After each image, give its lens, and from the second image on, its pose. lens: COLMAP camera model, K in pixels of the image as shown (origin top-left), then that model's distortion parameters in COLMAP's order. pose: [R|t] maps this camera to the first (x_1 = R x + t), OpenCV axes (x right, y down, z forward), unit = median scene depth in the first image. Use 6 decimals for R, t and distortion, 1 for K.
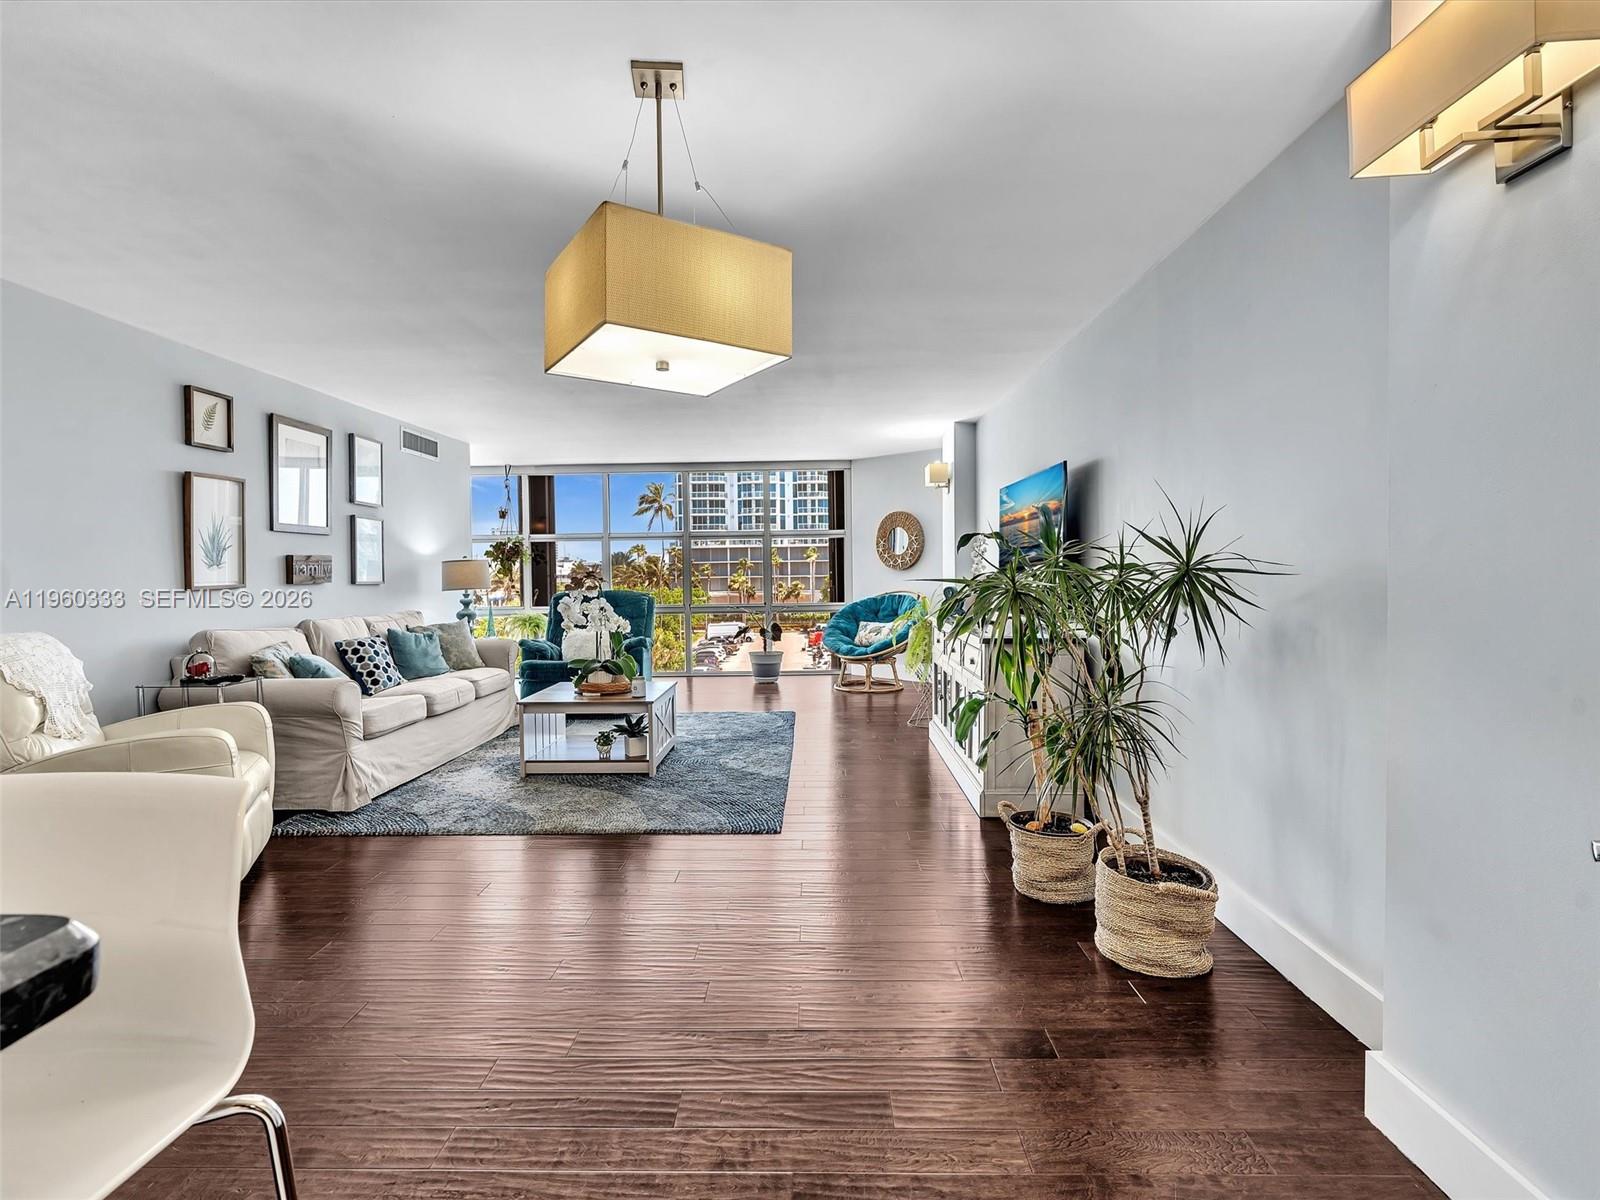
lens RADIAL K [[809.6, 0, 793.7], [0, 809.6, 585.6], [0, 0, 1]] dist [-0.001153, 0.000110]
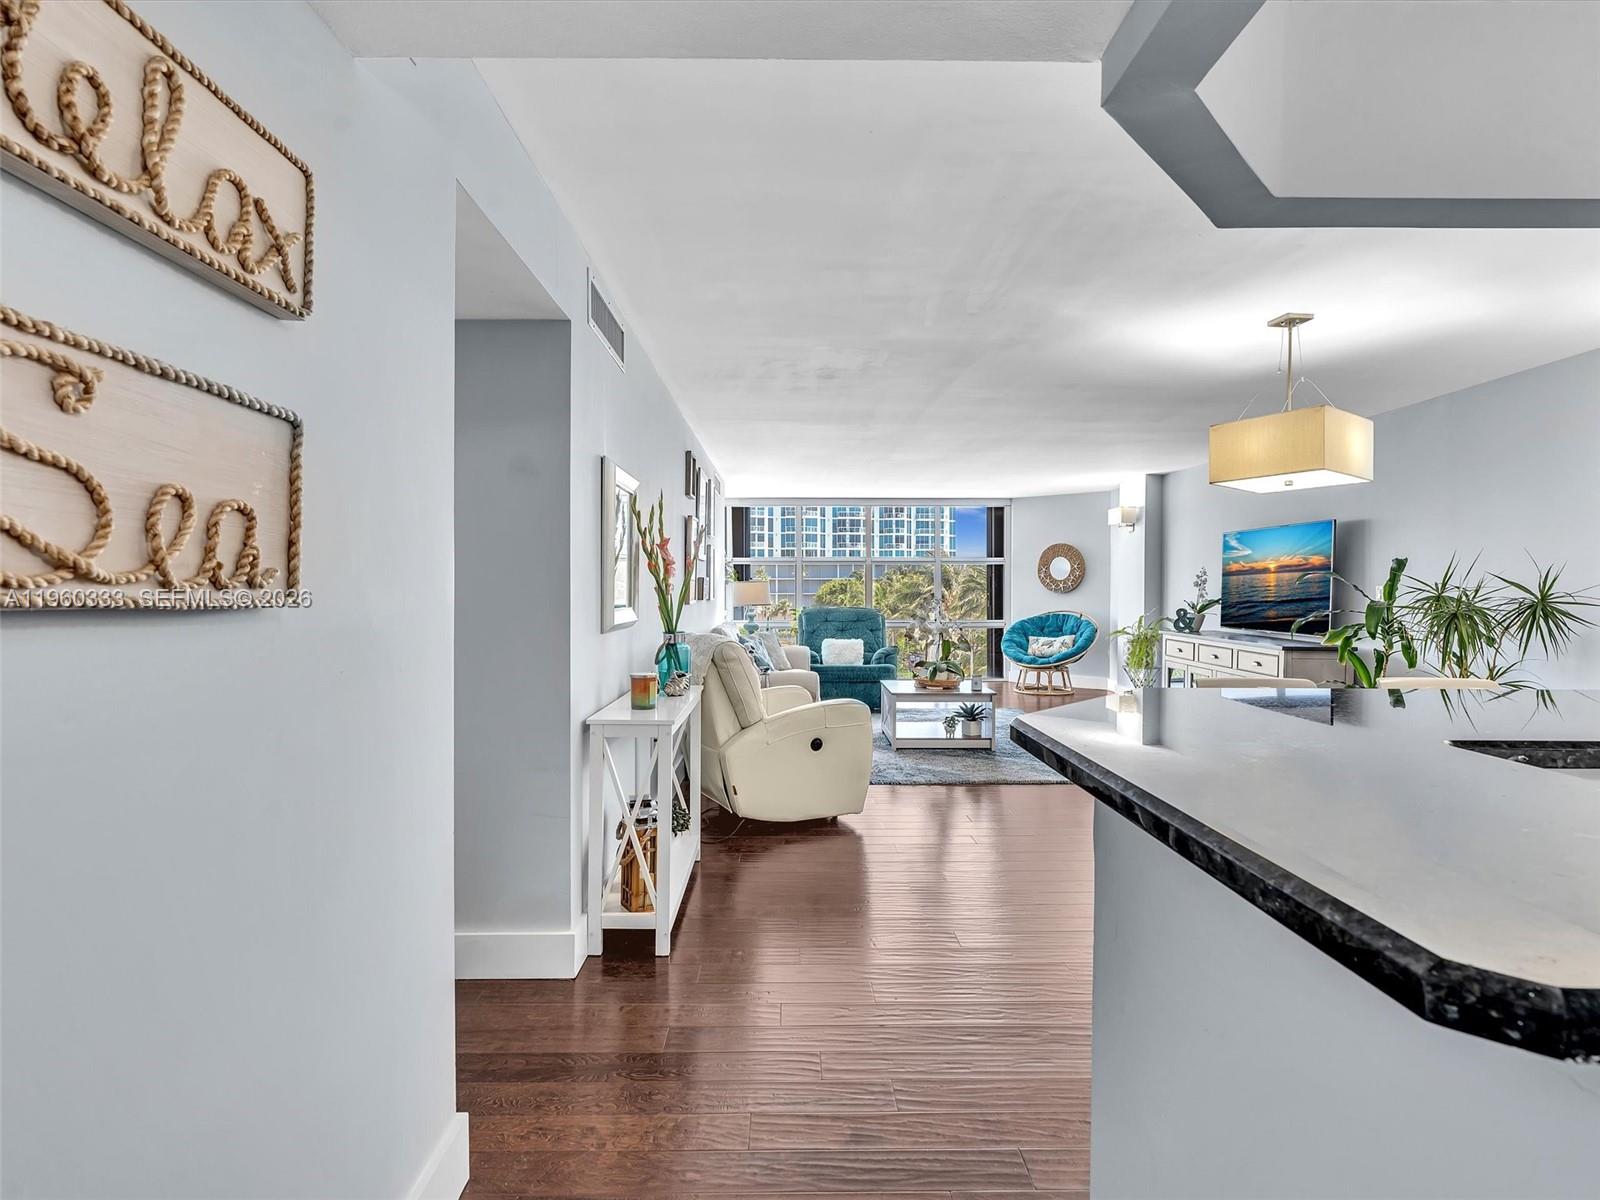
lens RADIAL K [[803.2, 0, 794.7], [0, 803.2, 594.7], [0, 0, 1]] dist [0.001995, 0.000243]
pose [[0.999465, 0.013535, 0.029780, -0.445087], [-0.013225, 0.999856, -0.010588, 0.001022], [-0.029919, 0.010188, 0.999500, -0.243906]]
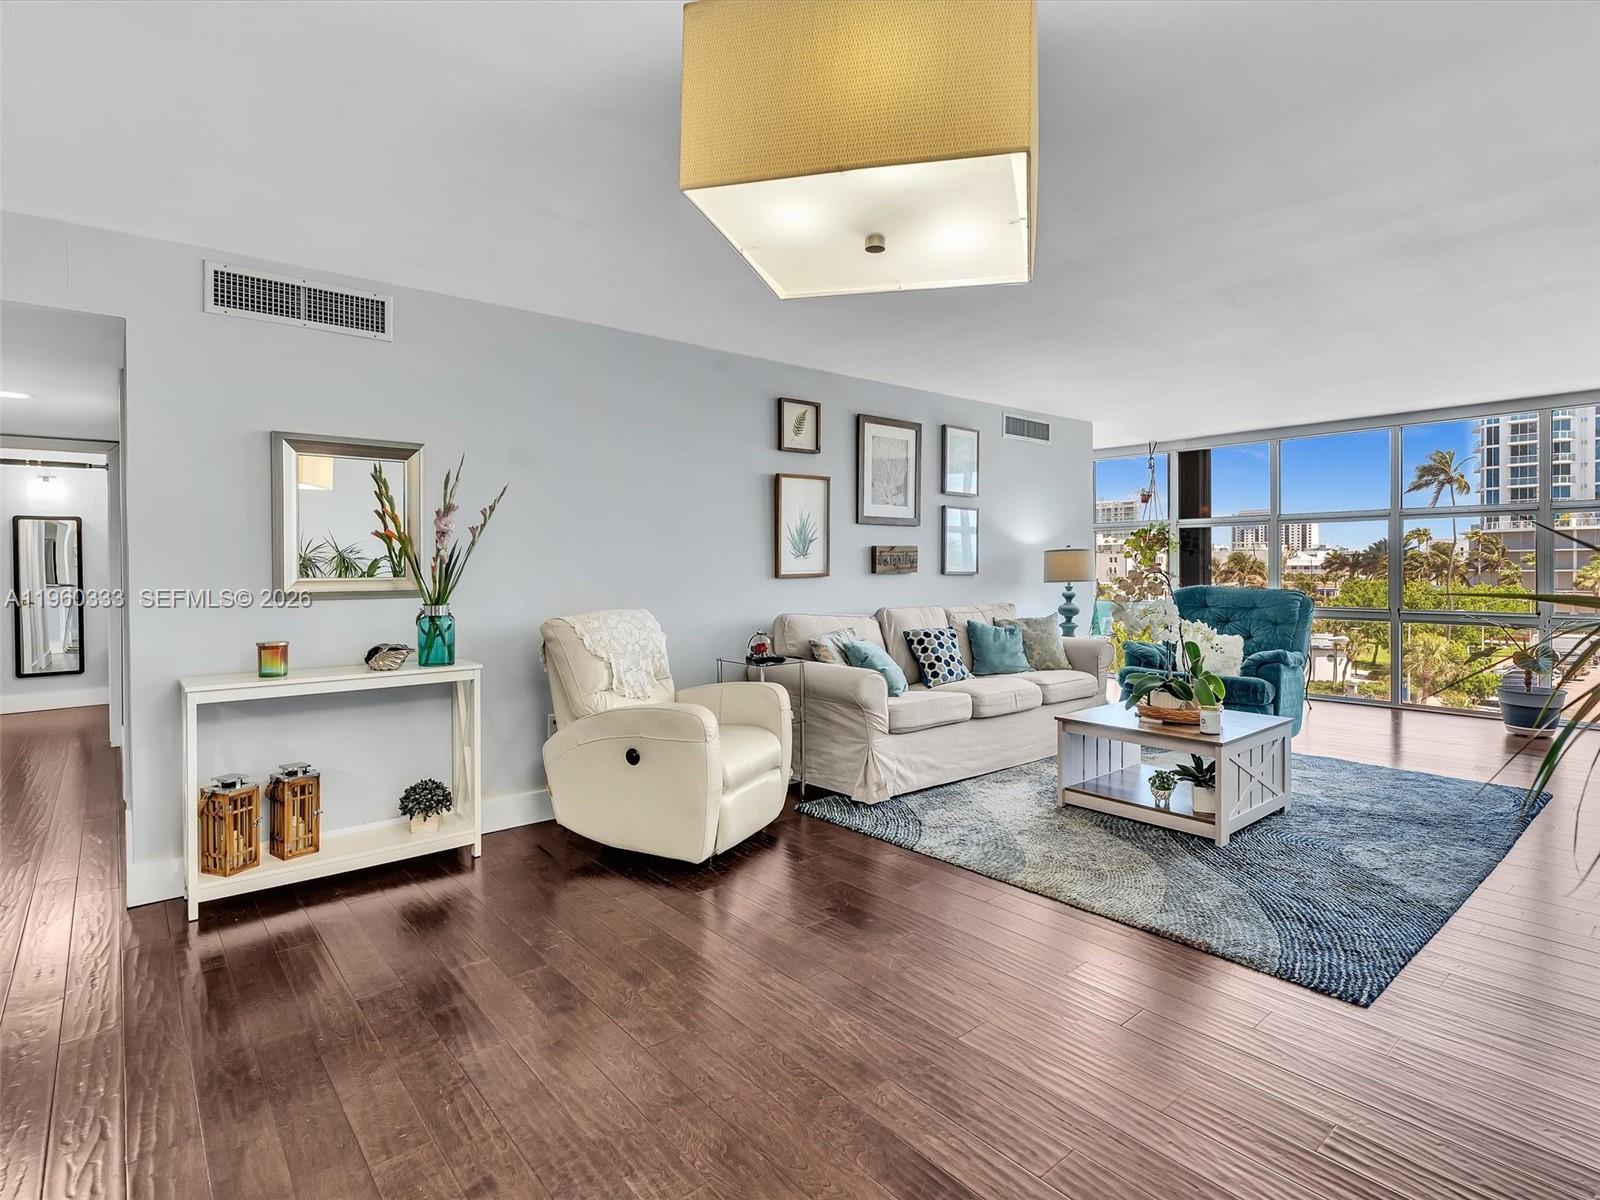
lens RADIAL K [[818.3, 0, 797.5], [0, 818.3, 574.2], [0, 0, 1]] dist [-0.005323, 0.001644]
pose [[0.663966, 0.017876, -0.747549, 0.097668], [-0.018346, 0.999803, 0.007613, -0.006226], [0.747537, 0.008660, 0.664163, 0.187271]]
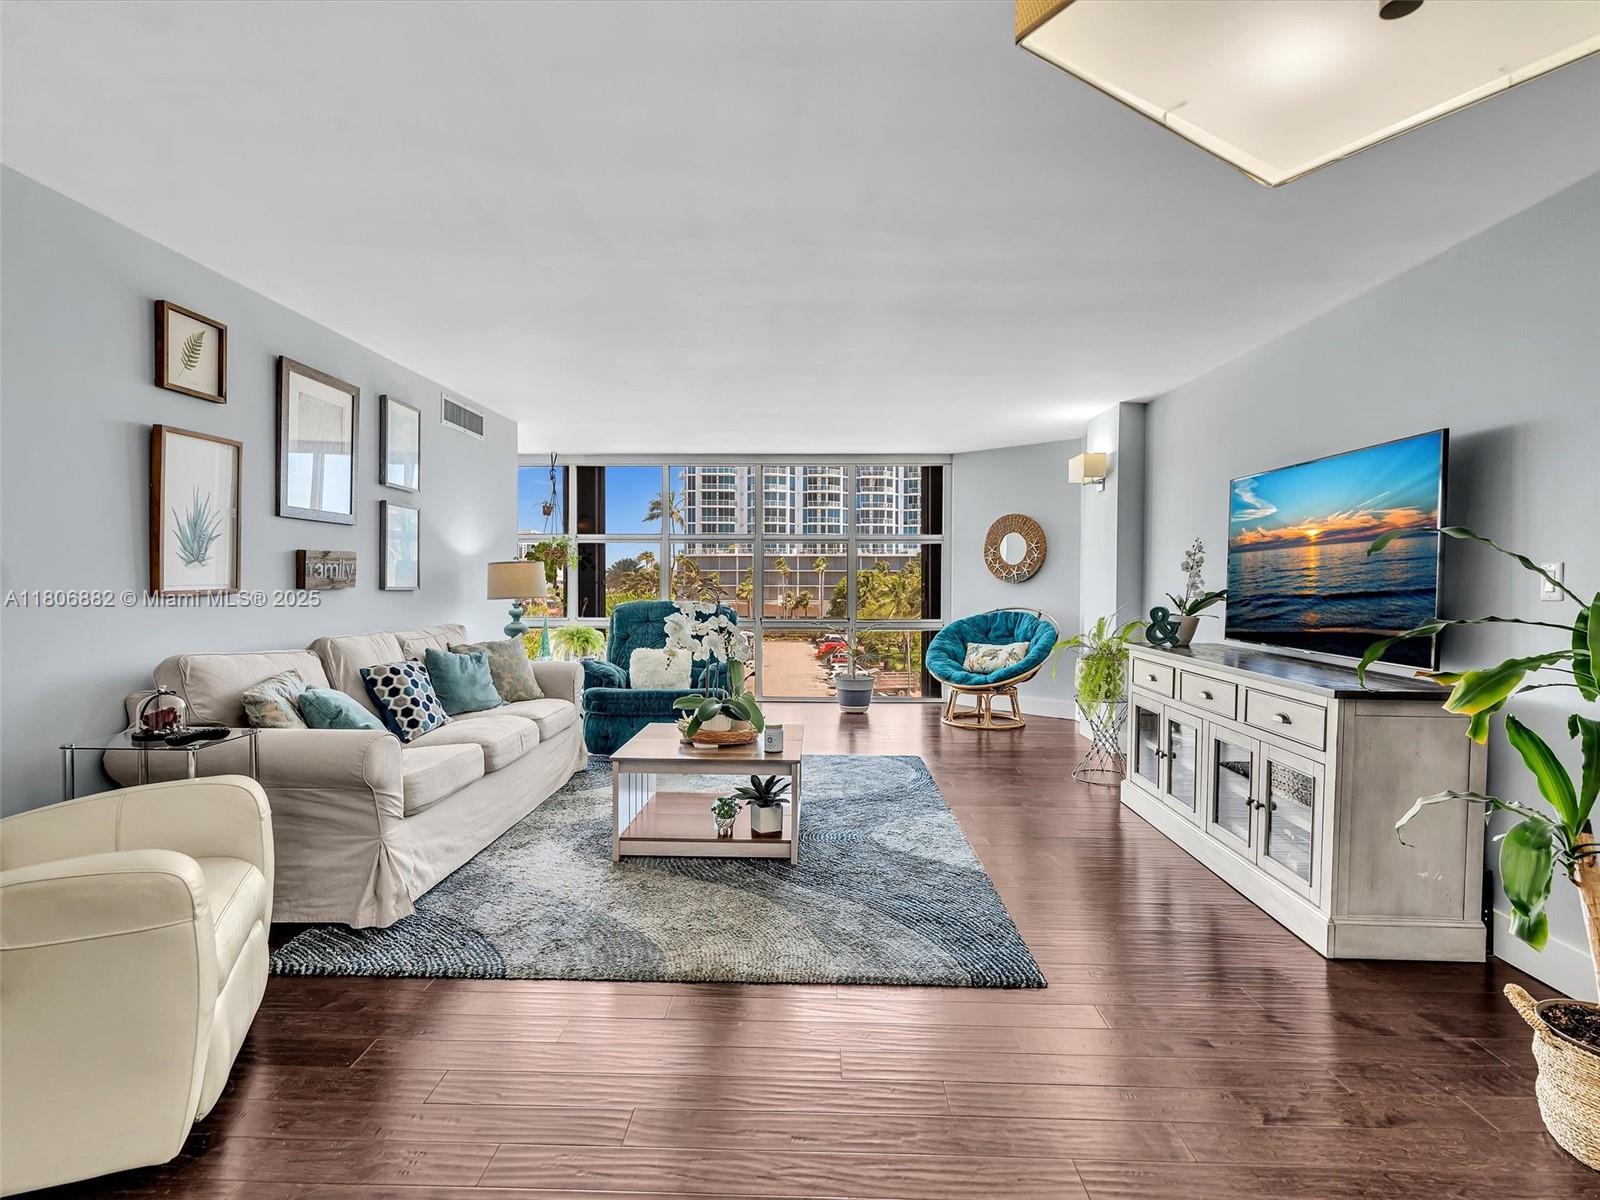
lens RADIAL K [[807.1, 0, 796.8], [0, 807.1, 592.7], [0, 0, 1]] dist [-0.003125, 0.000023]
pose [[0.999843, 0.017538, -0.002458, -0.145309], [-0.017546, 0.999841, -0.003035, -0.003799], [0.002405, 0.003078, 0.999992, 0.229348]]
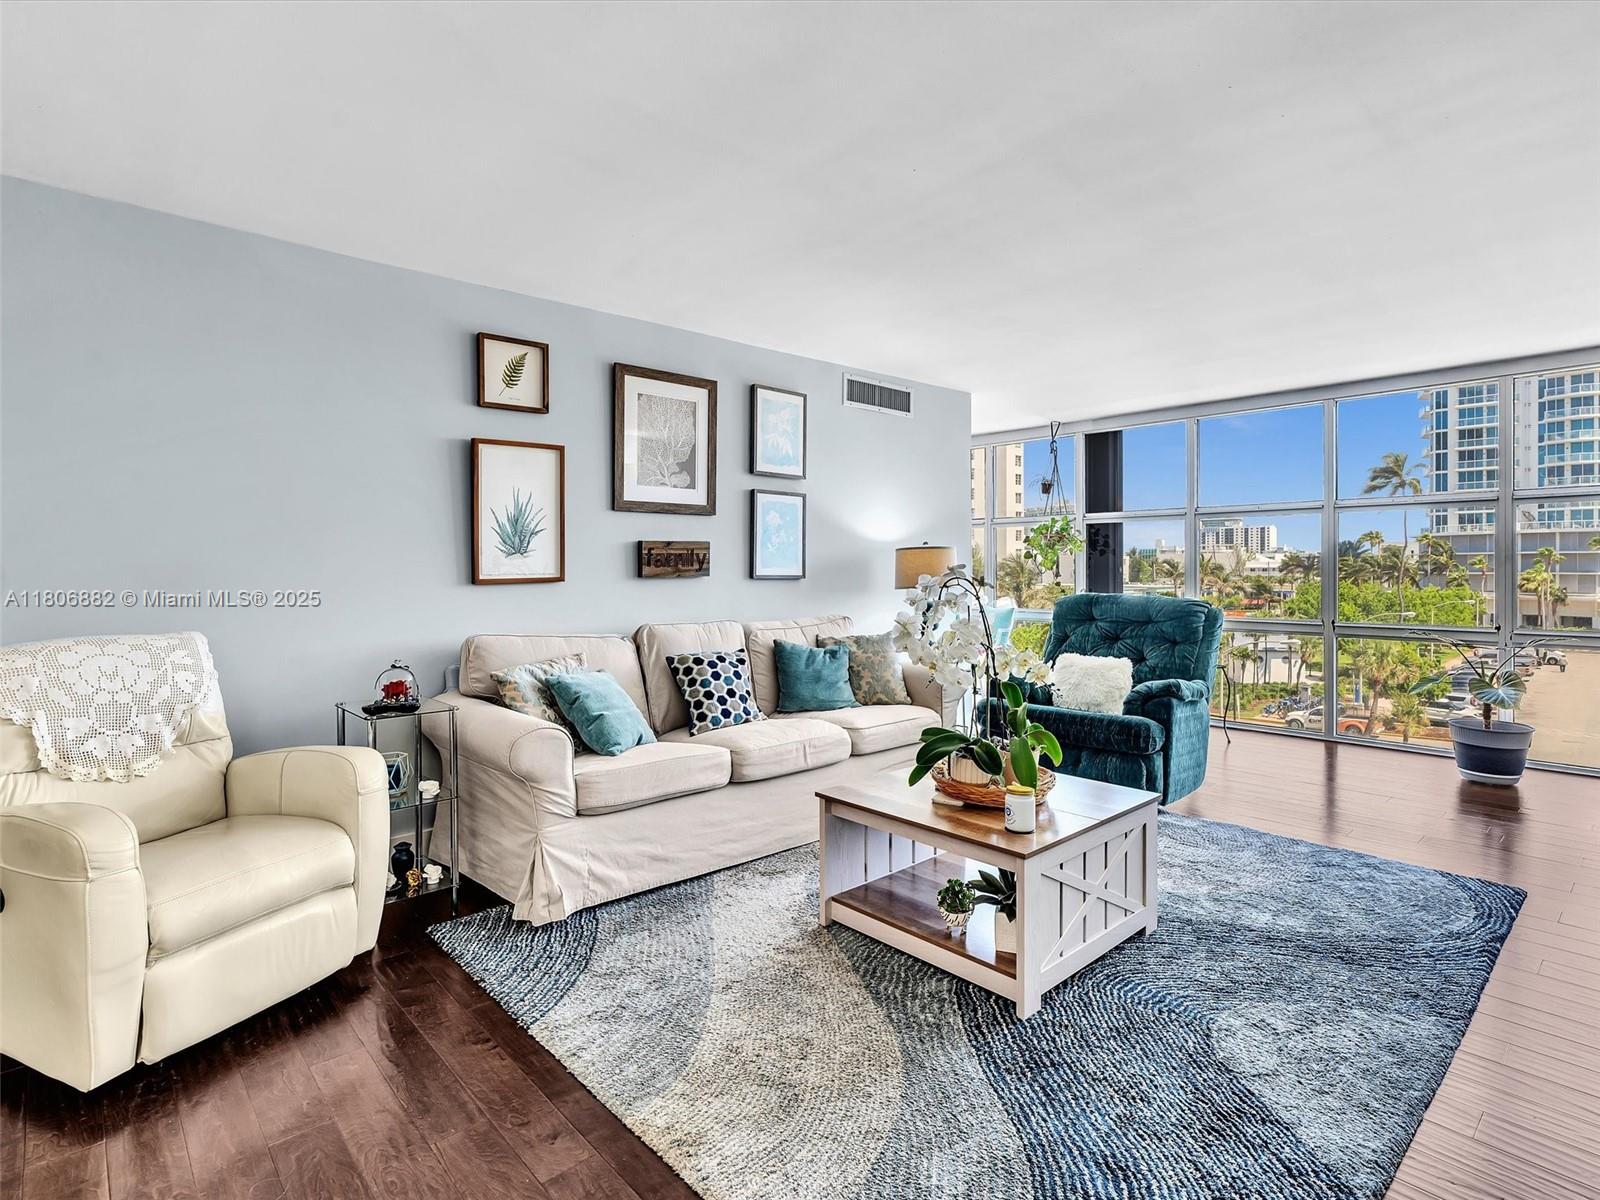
lens RADIAL K [[818.3, 0, 797.5], [0, 818.3, 574.2], [0, 0, 1]] dist [-0.005323, 0.001644]
pose [[0.691631, 0.017685, -0.722034, 0.053651], [-0.020048, 0.999785, 0.005284, -0.010959], [0.721972, 0.010820, 0.691837, 0.487437]]
